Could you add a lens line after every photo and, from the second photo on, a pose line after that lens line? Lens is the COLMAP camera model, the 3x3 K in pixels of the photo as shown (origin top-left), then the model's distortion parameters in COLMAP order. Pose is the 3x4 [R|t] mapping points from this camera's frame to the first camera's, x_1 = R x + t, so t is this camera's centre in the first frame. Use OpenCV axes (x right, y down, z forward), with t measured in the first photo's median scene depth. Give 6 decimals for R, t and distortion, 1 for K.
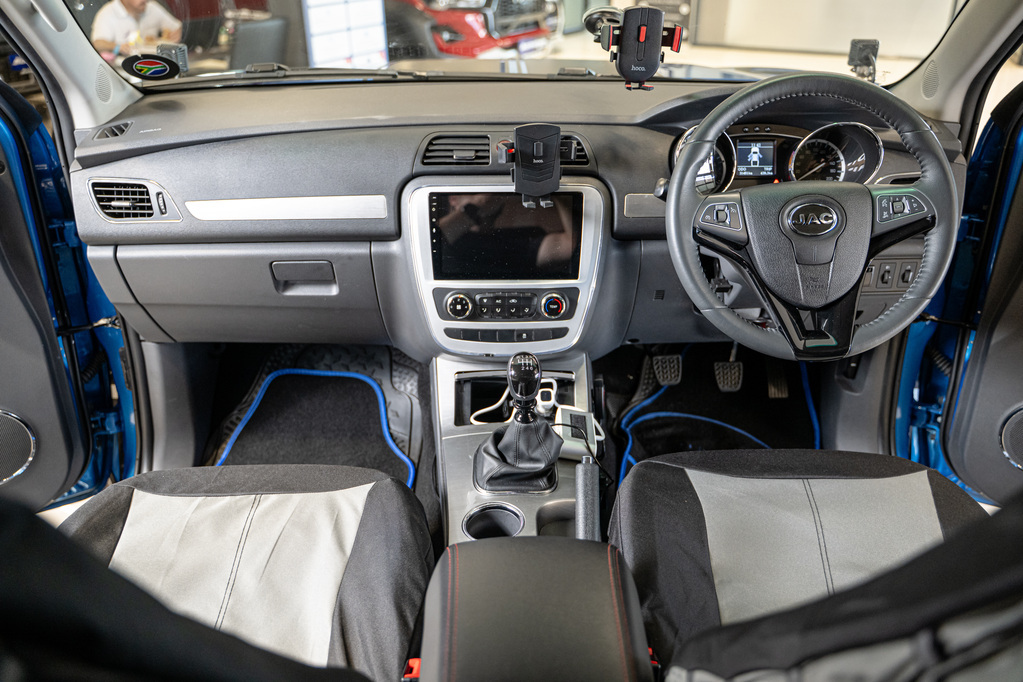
lens RADIAL K [[844.7, 0, 508.7], [0, 844.7, 345.7], [0, 0, 1]] dist [0.020237, 0.000871]
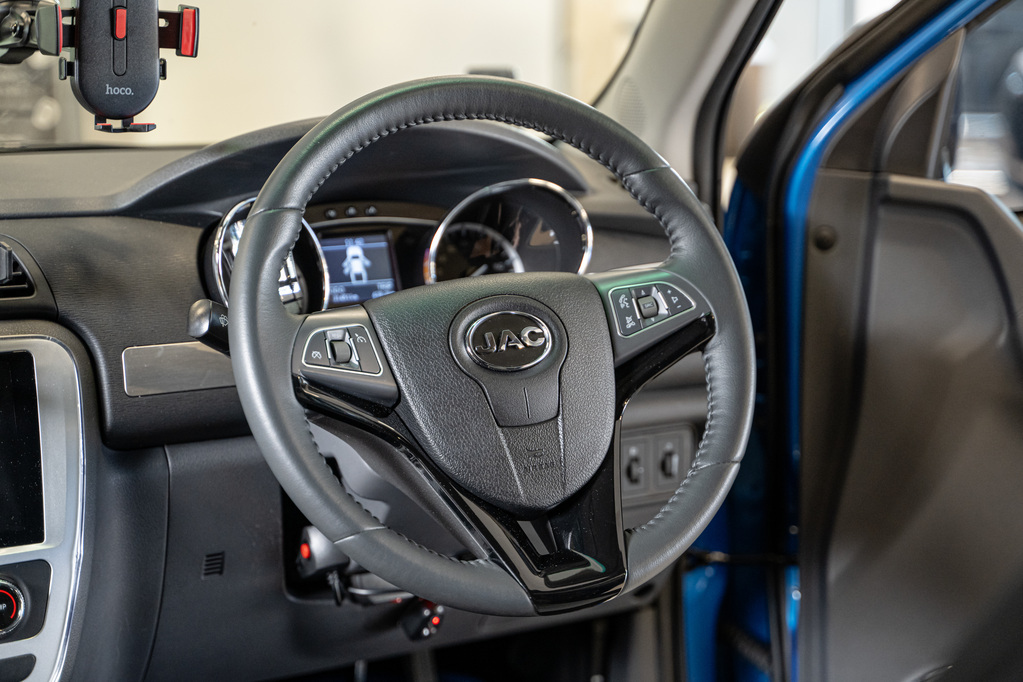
lens RADIAL K [[1950.8, 0, 512.0], [0, 1950.8, 341.3], [0, 0, 1]] dist [0.028431, 0.000000]
pose [[0.905090, -0.087716, 0.416074, -0.116612], [0.196304, 0.954175, -0.225863, 0.104437], [-0.377196, 0.286103, 0.880834, -0.040223]]
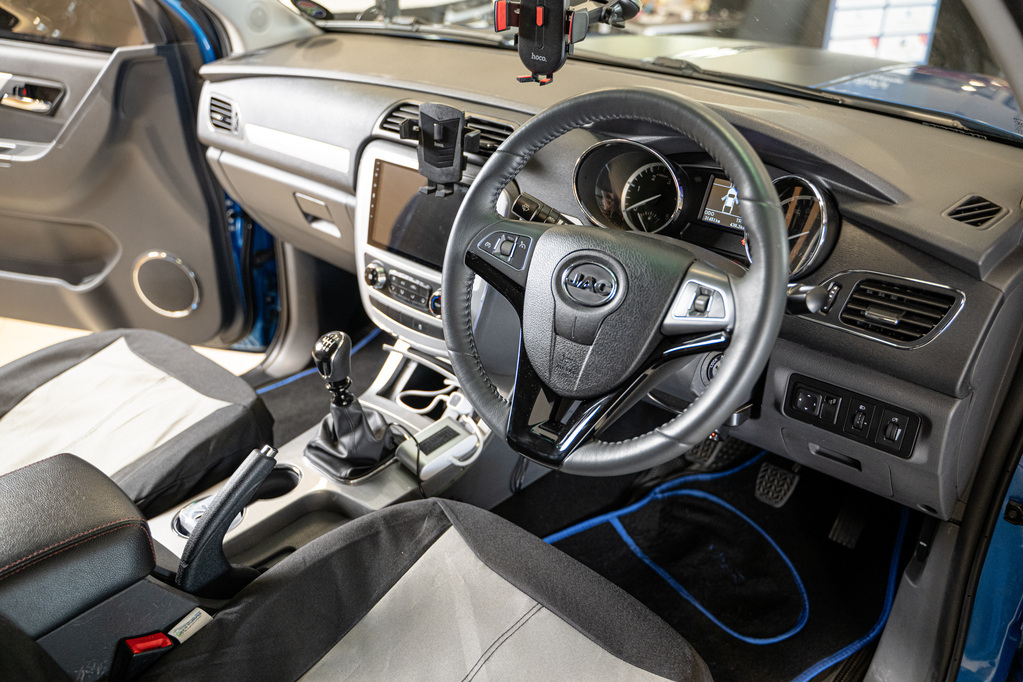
lens RADIAL K [[844.7, 0, 509.5], [0, 844.7, 344.5], [0, 0, 1]] dist [0.020237, 0.000871]
pose [[0.742180, 0.325935, -0.585607, 0.662230], [-0.307274, 0.942015, 0.134874, -0.153589], [0.595611, 0.079841, 0.799295, 0.314734]]
